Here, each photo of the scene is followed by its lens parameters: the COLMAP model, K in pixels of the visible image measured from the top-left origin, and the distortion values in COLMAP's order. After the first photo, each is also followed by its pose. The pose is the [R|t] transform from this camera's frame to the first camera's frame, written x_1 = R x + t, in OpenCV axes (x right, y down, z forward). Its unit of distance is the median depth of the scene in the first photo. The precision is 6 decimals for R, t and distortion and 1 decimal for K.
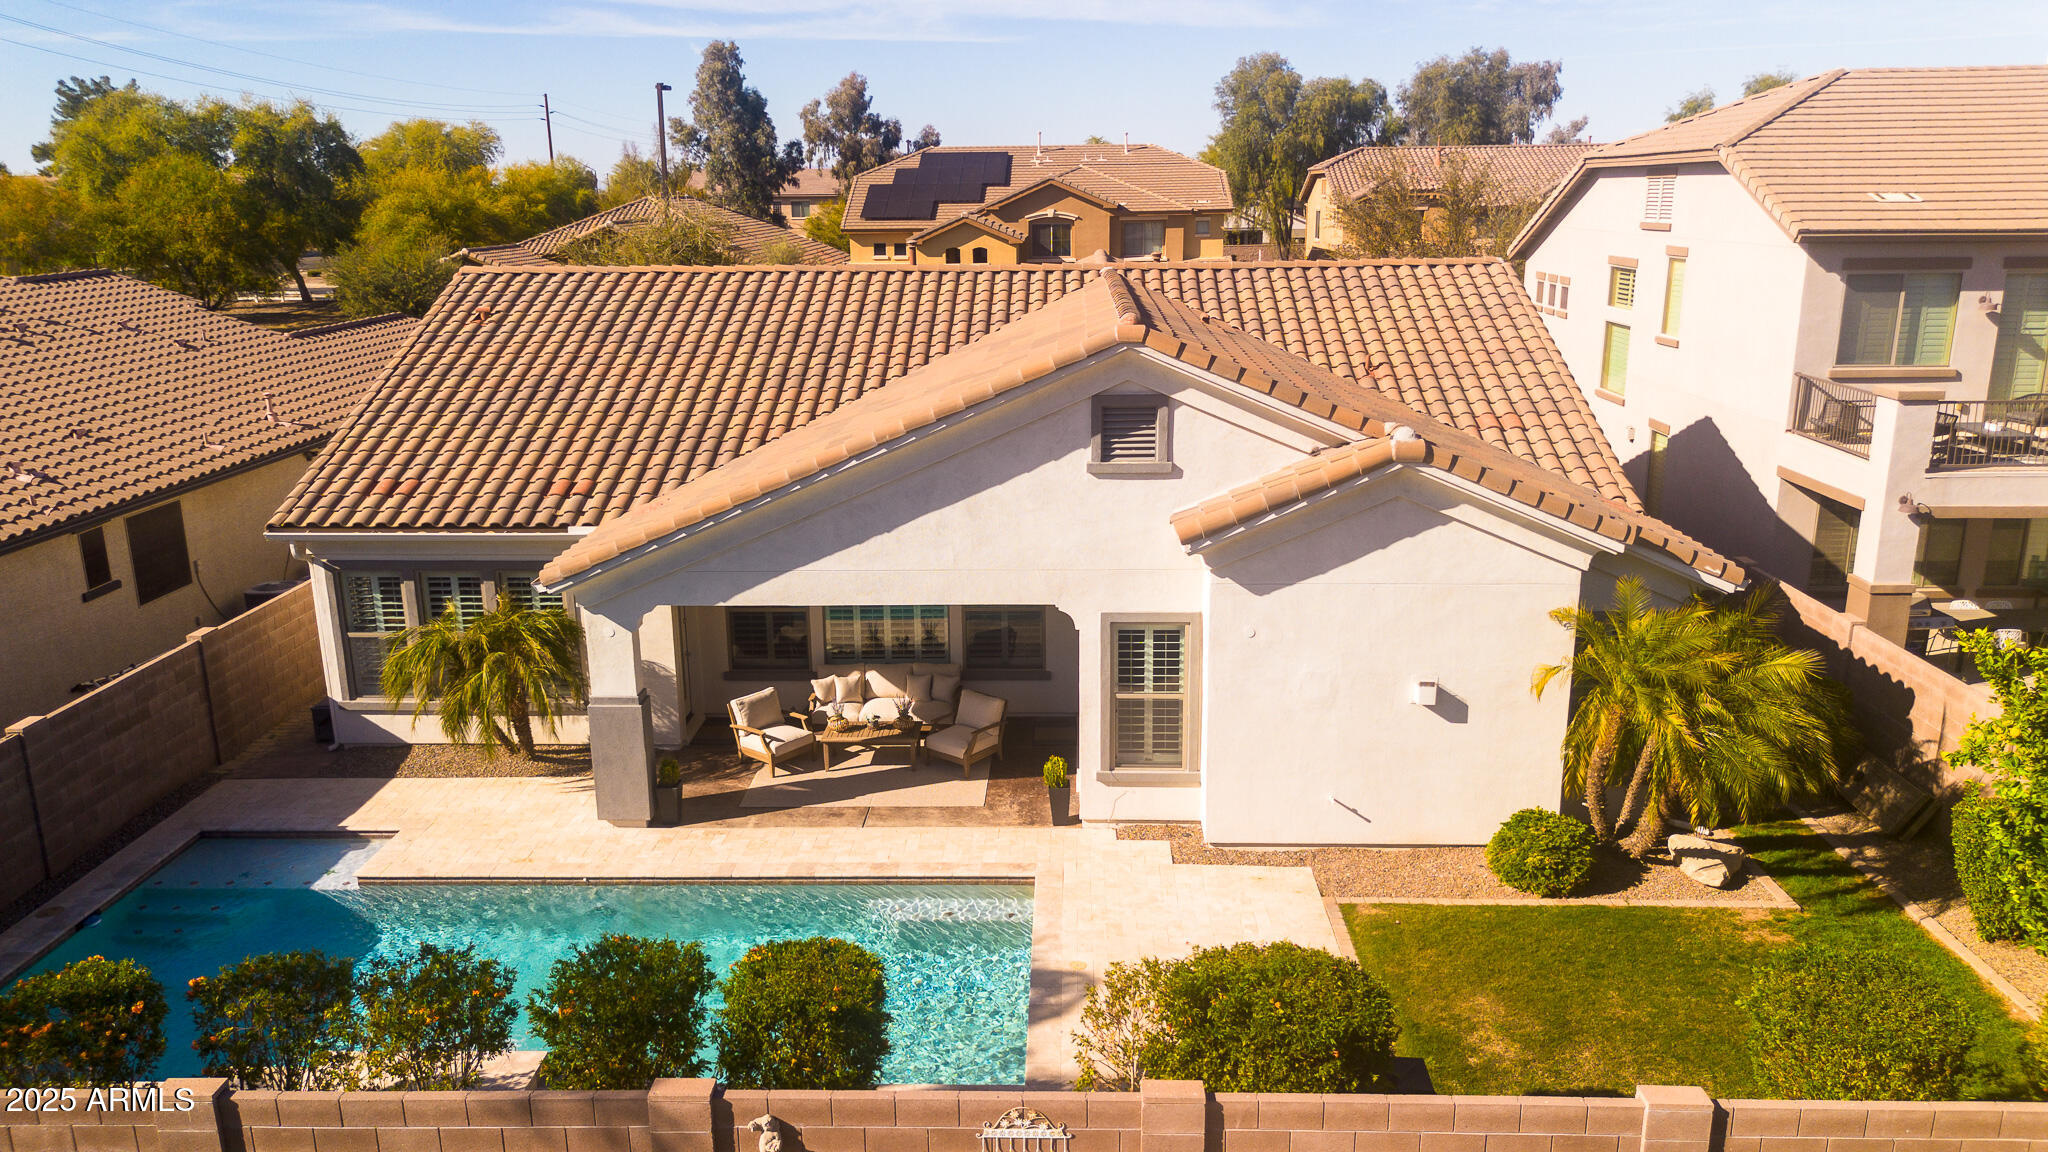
lens RADIAL K [[1475.7, 0, 1032.4], [0, 1475.7, 567.7], [0, 0, 1]] dist [0.050540, -0.059925]
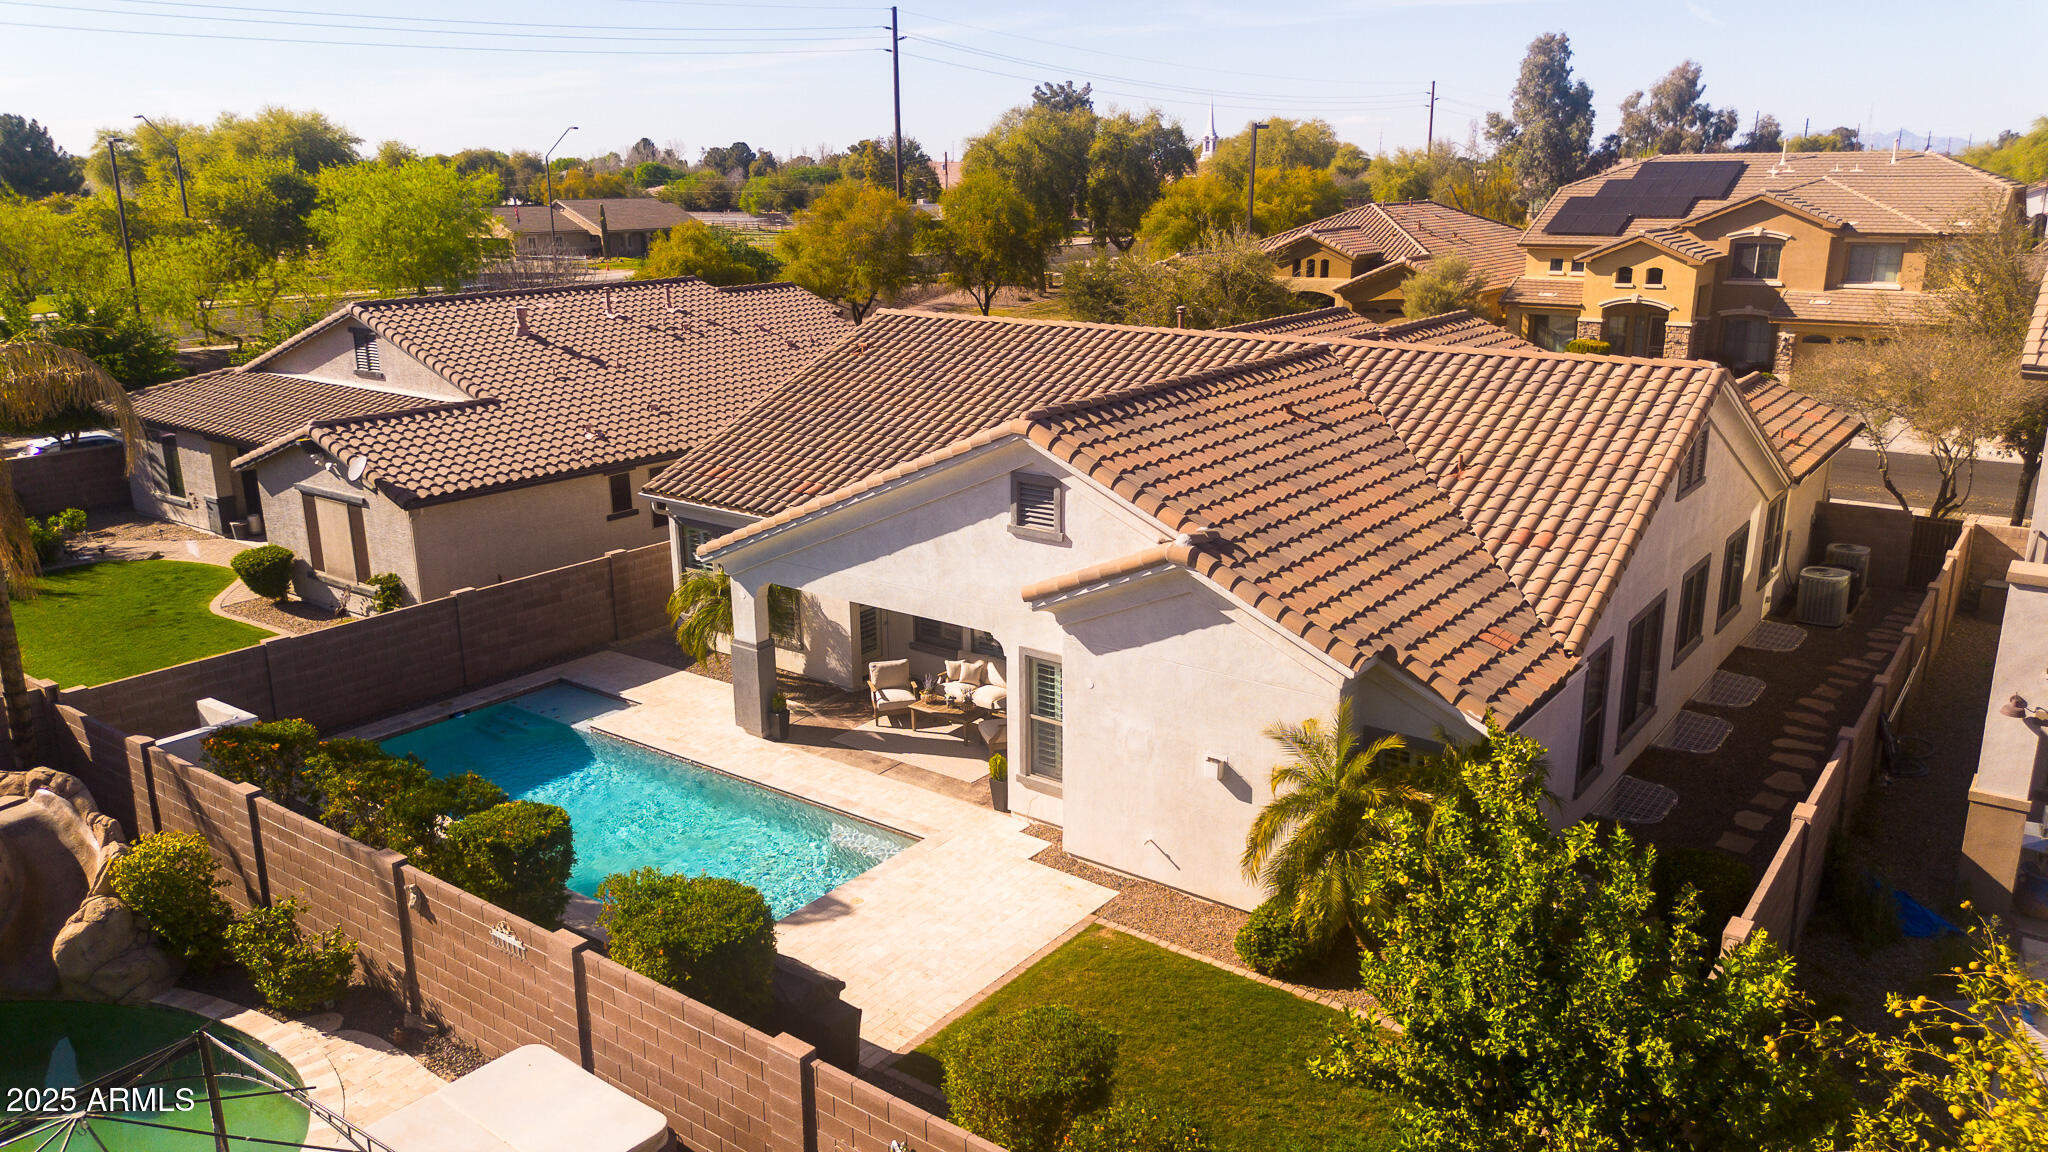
lens RADIAL K [[1475.7, 0, 1032.4], [0, 1475.7, 567.7], [0, 0, 1]] dist [0.050540, -0.059925]
pose [[0.816297, 0.155400, -0.556336, 0.563199], [-0.144231, 0.987459, 0.064197, -0.088409], [0.559336, 0.027837, 0.828474, -0.010648]]
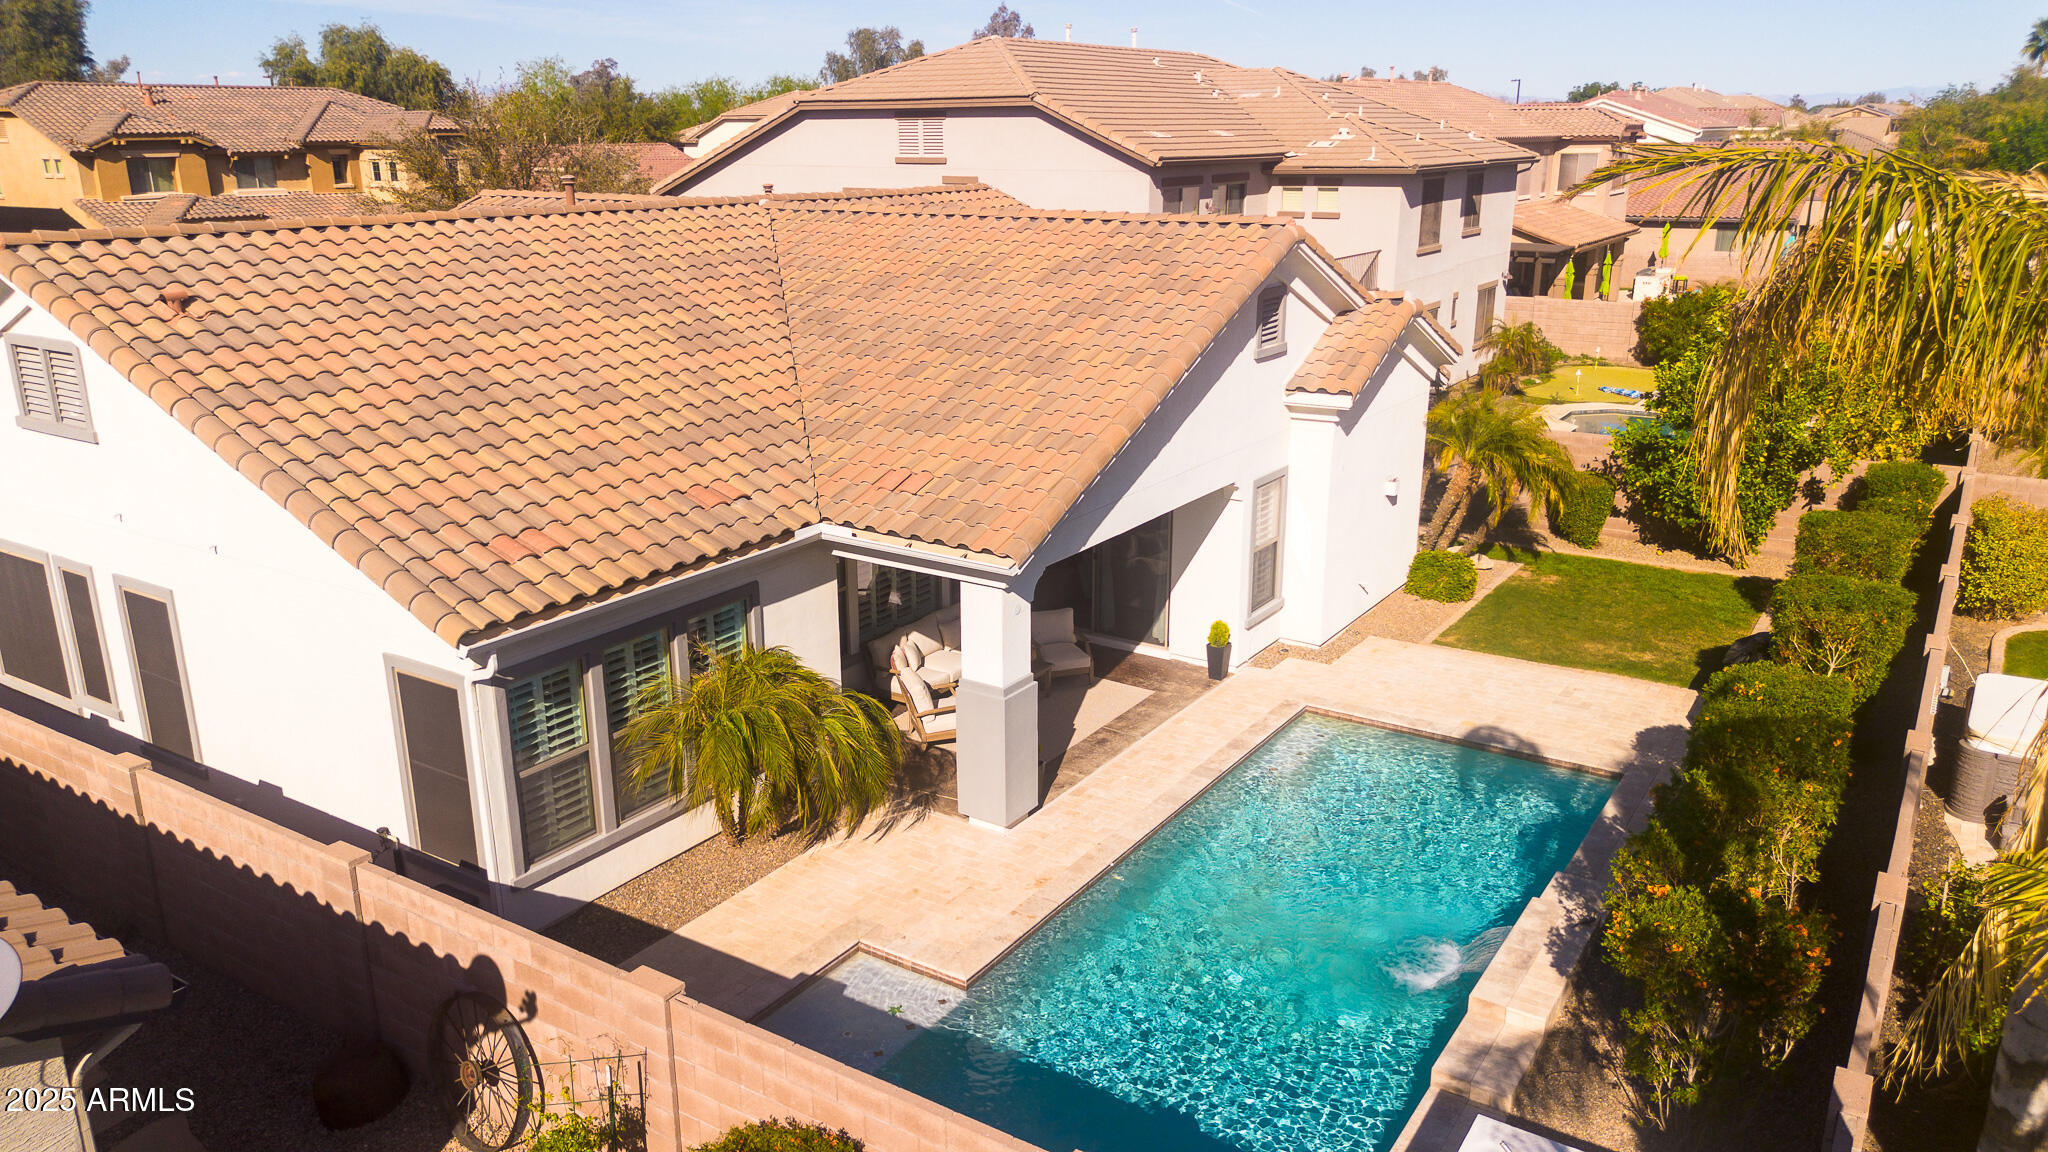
lens RADIAL K [[1475.7, 0, 1032.4], [0, 1475.7, 567.7], [0, 0, 1]] dist [0.050540, -0.059925]
pose [[0.524431, -0.239795, 0.816989, -0.790125], [0.217799, 0.965380, 0.143542, -0.084961], [-0.823126, 0.102661, 0.558502, 0.385892]]
